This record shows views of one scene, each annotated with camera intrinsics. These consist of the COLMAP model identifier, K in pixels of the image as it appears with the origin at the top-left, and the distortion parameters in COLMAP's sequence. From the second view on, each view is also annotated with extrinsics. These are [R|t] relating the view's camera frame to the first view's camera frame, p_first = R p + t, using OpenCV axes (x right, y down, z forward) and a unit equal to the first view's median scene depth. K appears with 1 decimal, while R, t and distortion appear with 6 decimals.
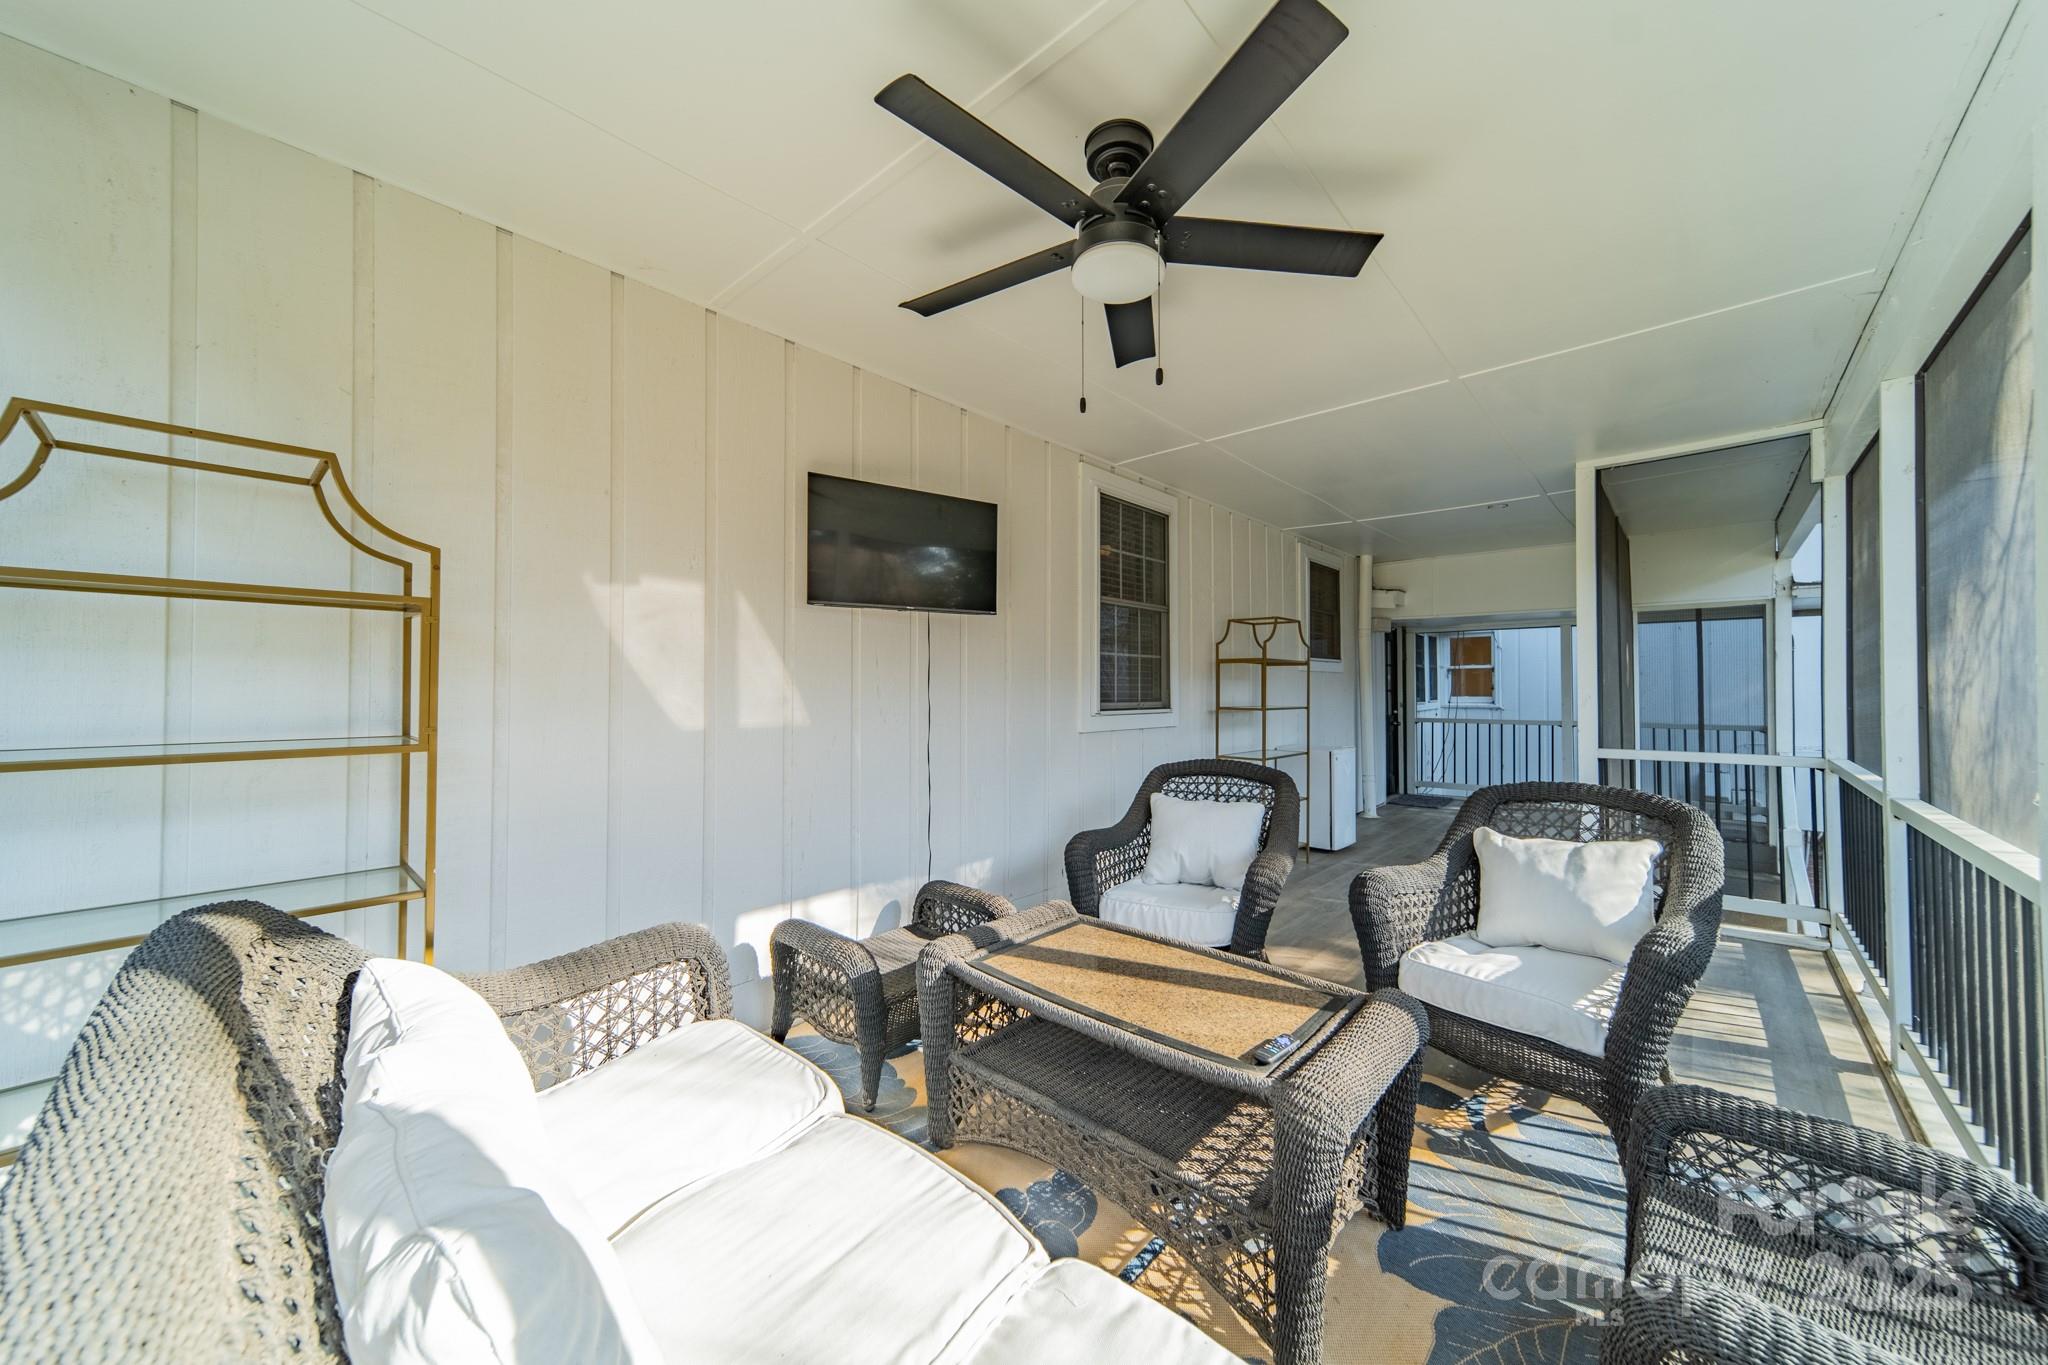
lens RADIAL K [[736.2, 0, 1021.1], [0, 736.2, 684.0], [0, 0, 1]] dist [0.009293, -0.000005]
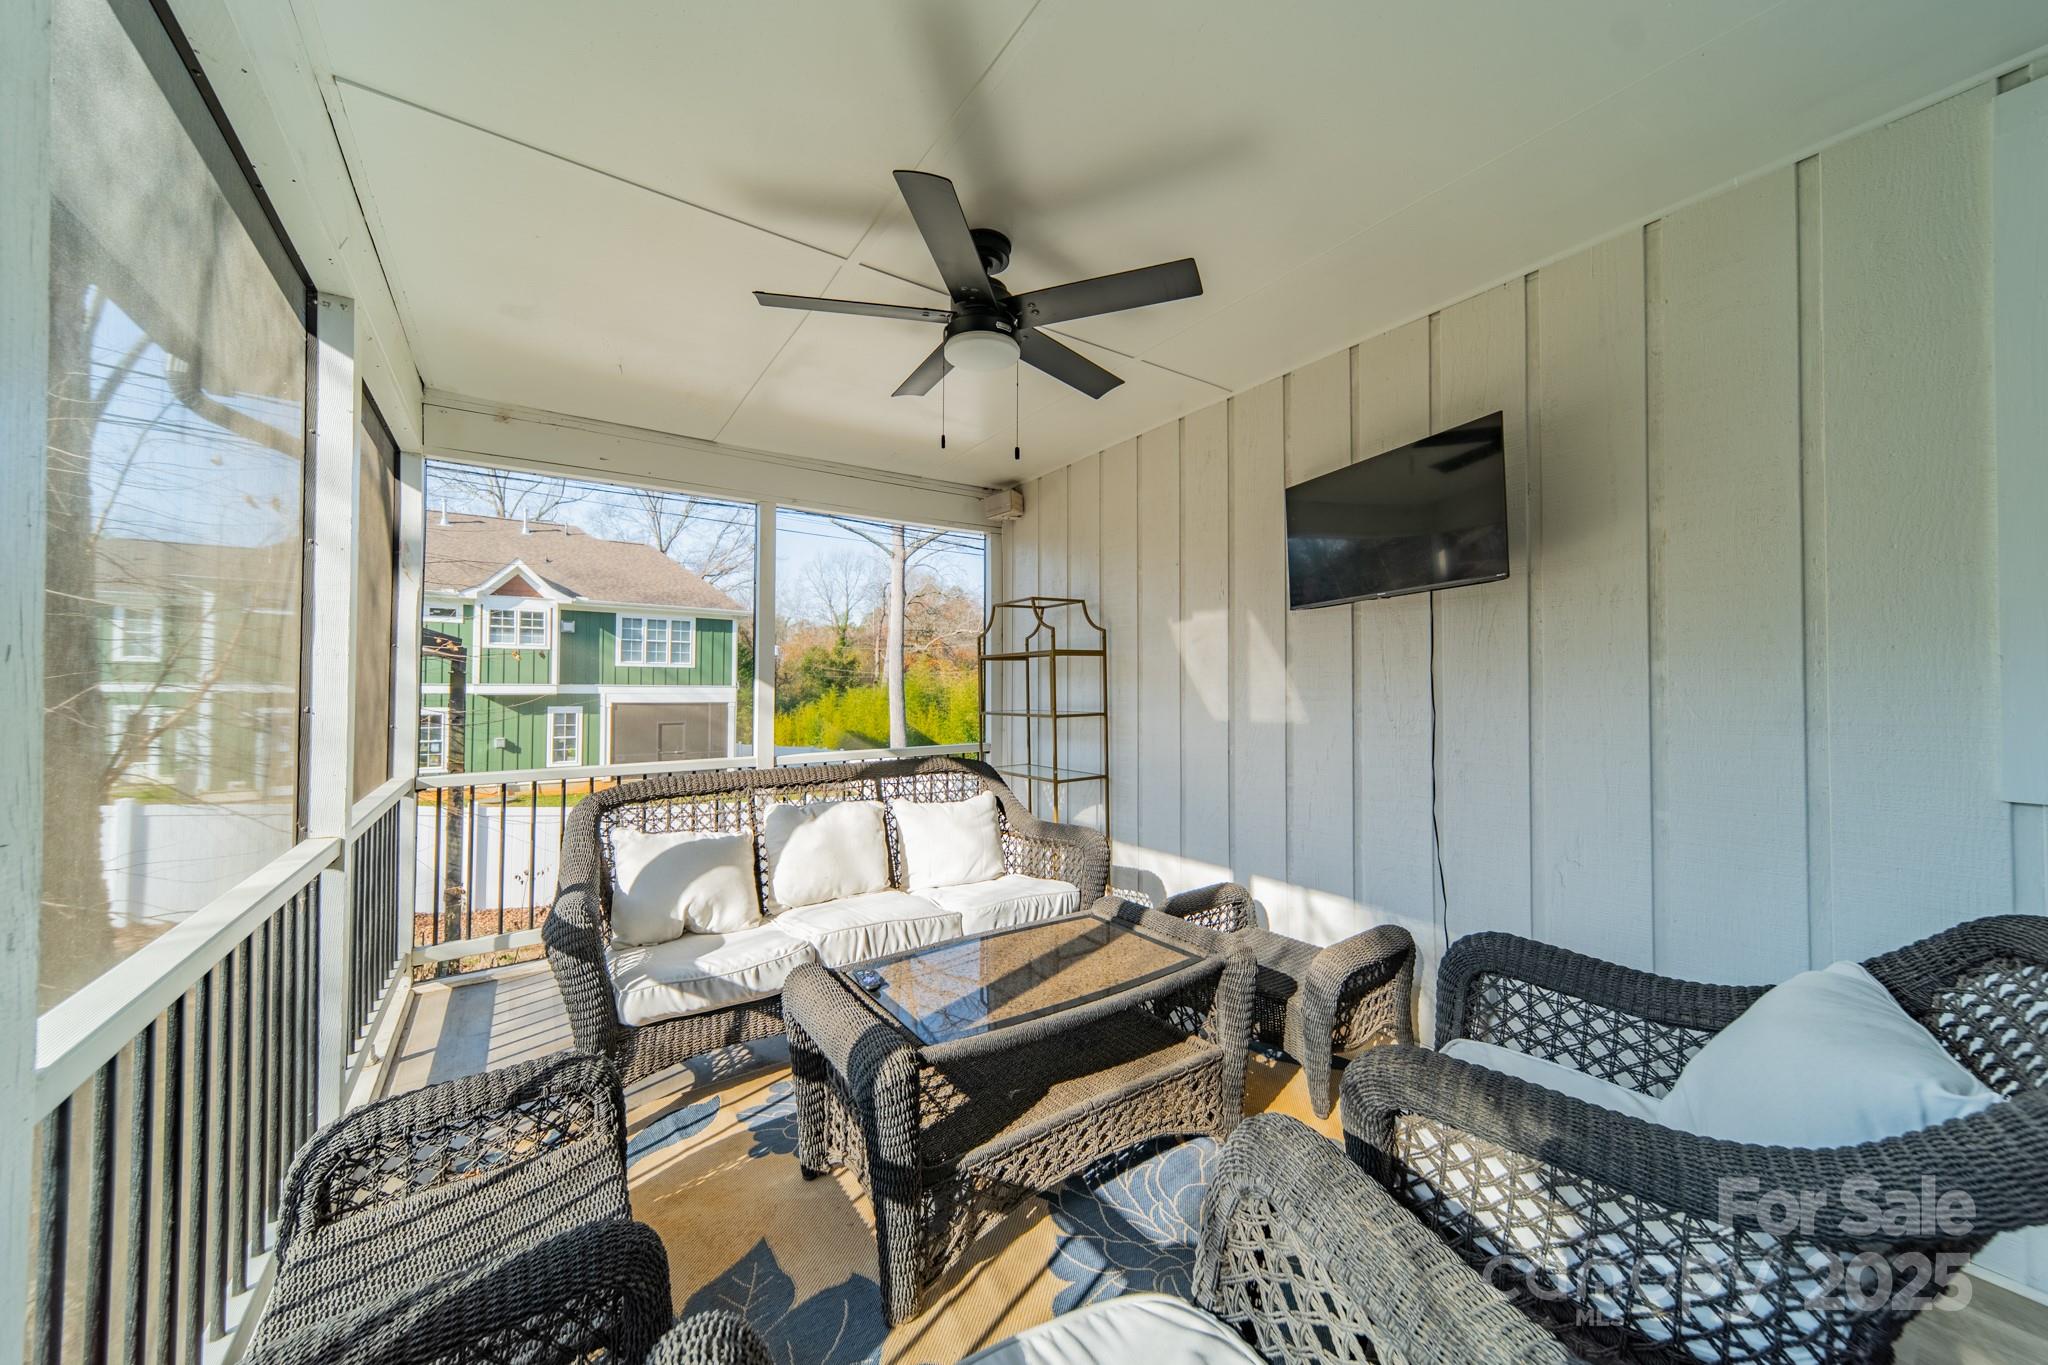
lens RADIAL K [[736.2, 0, 1032.2], [0, 736.2, 676.7], [0, 0, 1]] dist [0.009293, -0.000005]
pose [[-0.233622, -0.012751, -0.972244, 0.942308], [0.006839, 0.999868, -0.014757, 0.000720], [0.972304, -0.010096, -0.233503, 0.984452]]
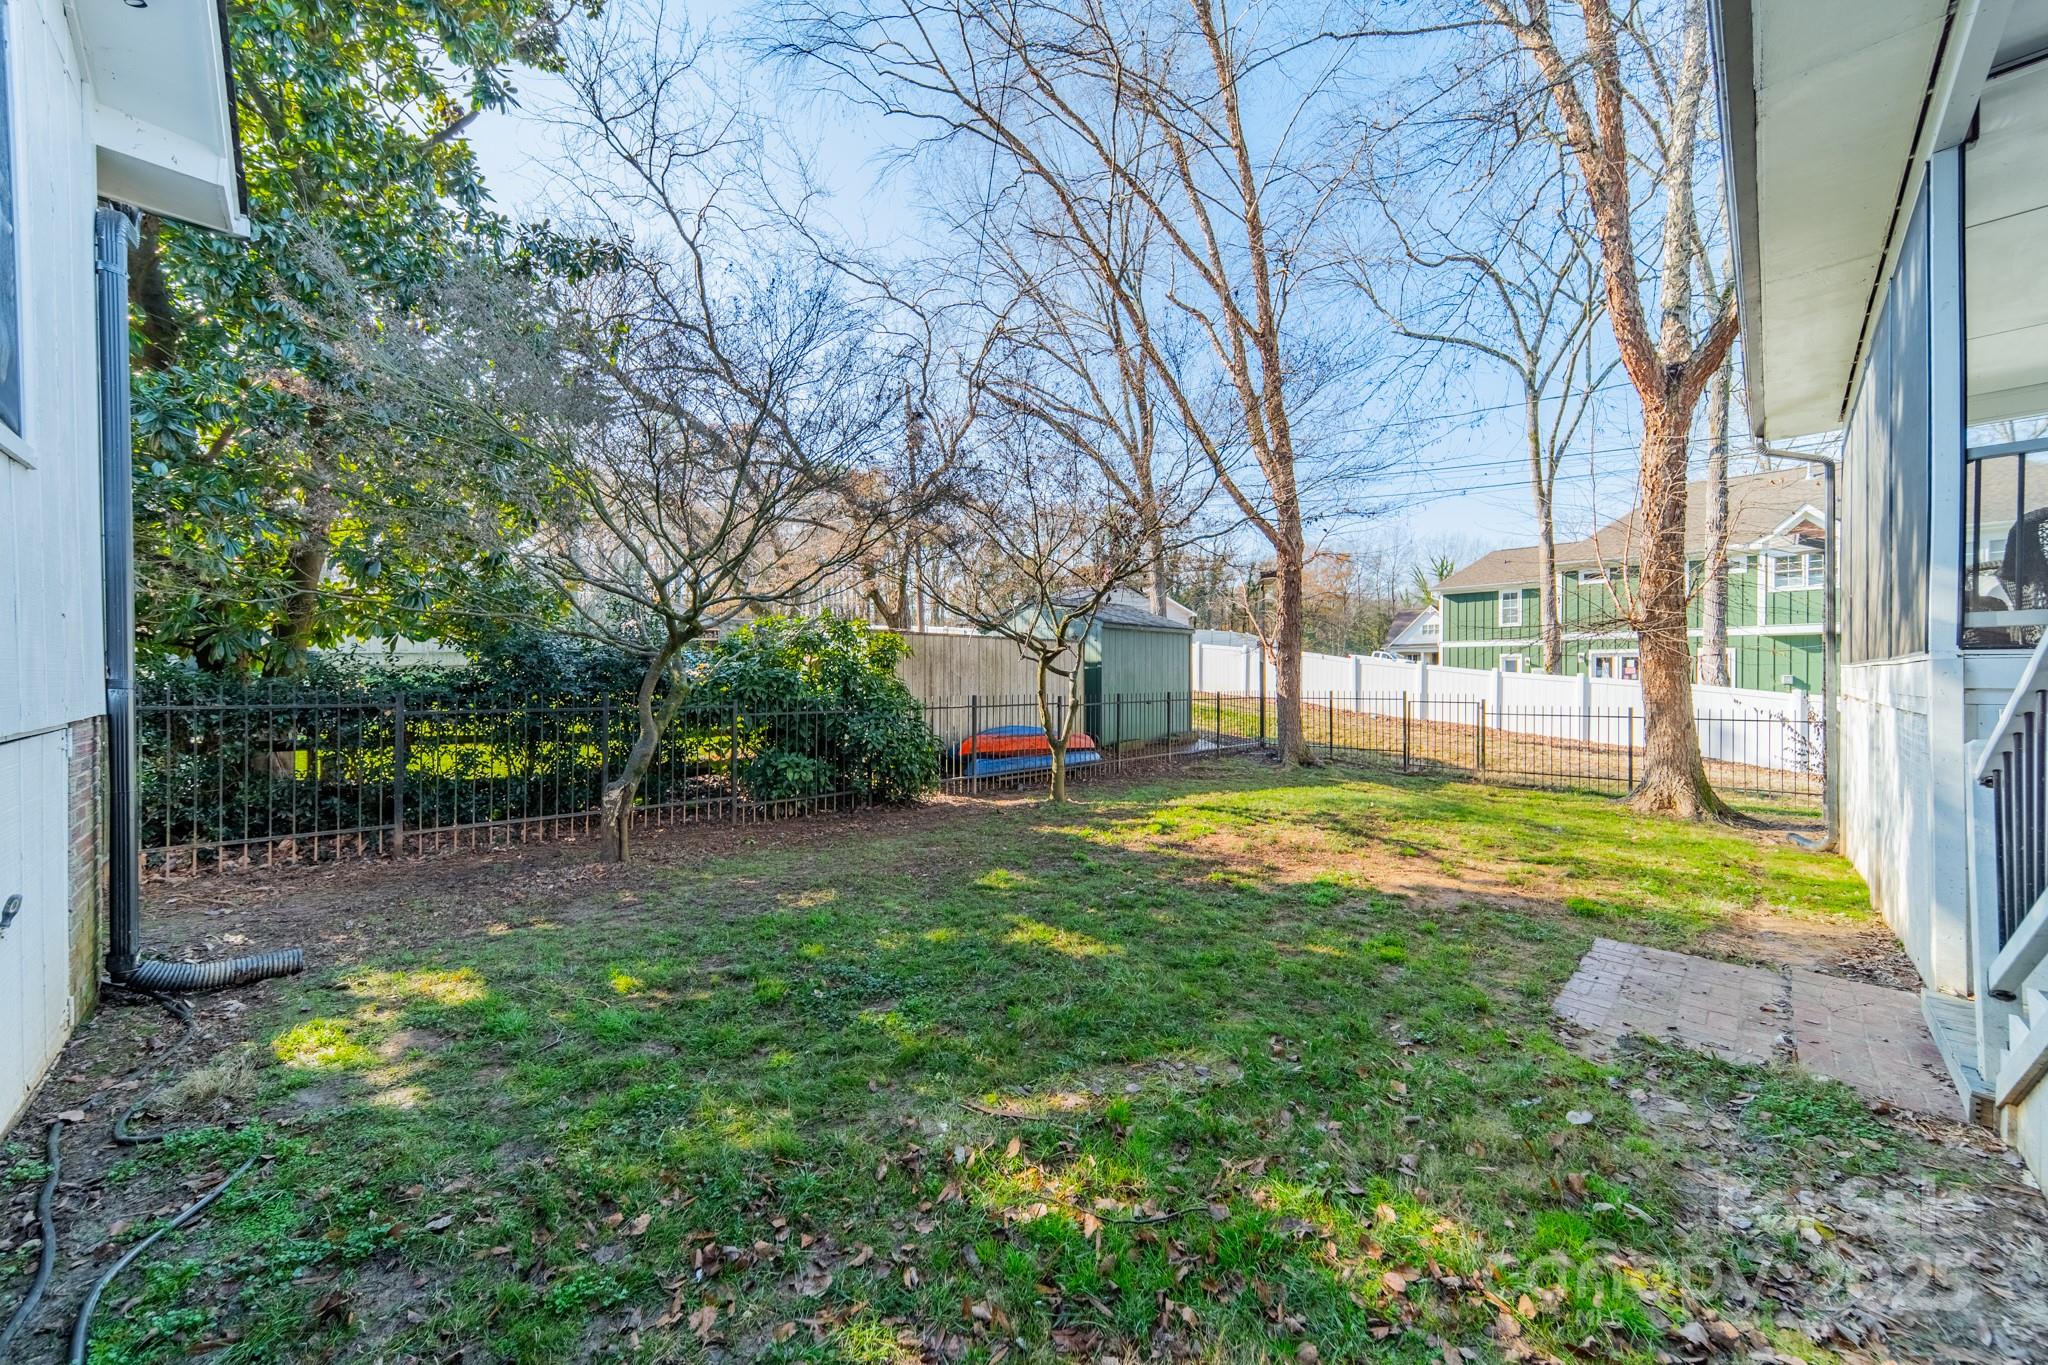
lens RADIAL K [[736.2, 0, 1024.2], [0, 736.2, 679.0], [0, 0, 1]] dist [0.009293, -0.000005]
pose [[-0.997932, 0.015354, 0.062417, 3.223499], [0.015269, 0.999882, -0.001843, 0.523831], [-0.062438, -0.000886, -0.998048, 3.061882]]
